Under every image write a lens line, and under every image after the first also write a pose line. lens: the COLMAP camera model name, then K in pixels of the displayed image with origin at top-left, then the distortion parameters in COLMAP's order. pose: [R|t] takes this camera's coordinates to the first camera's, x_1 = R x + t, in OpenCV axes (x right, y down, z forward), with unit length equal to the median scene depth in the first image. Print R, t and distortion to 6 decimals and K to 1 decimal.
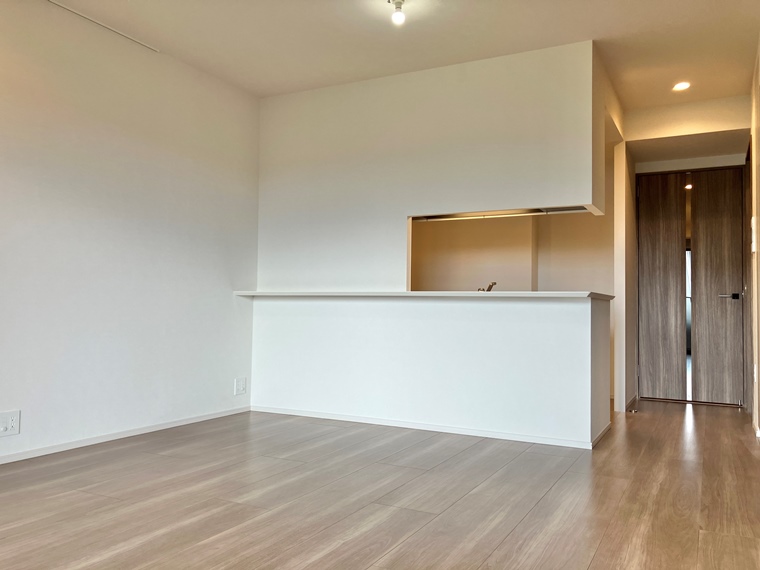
lens RADIAL K [[628.2, 0, 381.8], [0, 628.2, 286.3], [0, 0, 1]] dist [-0.000503, 0.003128]
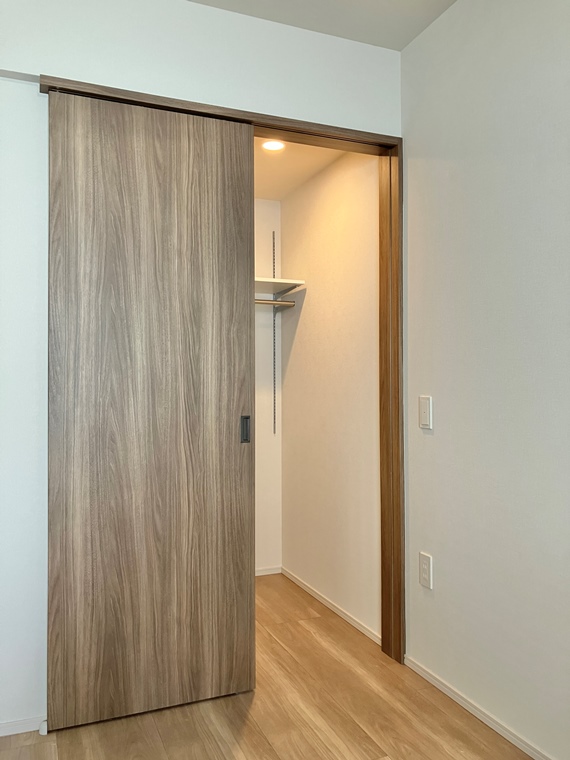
lens RADIAL K [[628.2, 0, 285.1], [0, 628.2, 381.5], [0, 0, 1]] dist [-0.000503, 0.003128]
pose [[0.839523, -0.011541, 0.543202, 0.290051], [-0.004577, 0.999589, 0.028311, 0.036771], [-0.543305, -0.026254, 0.839125, 0.649352]]
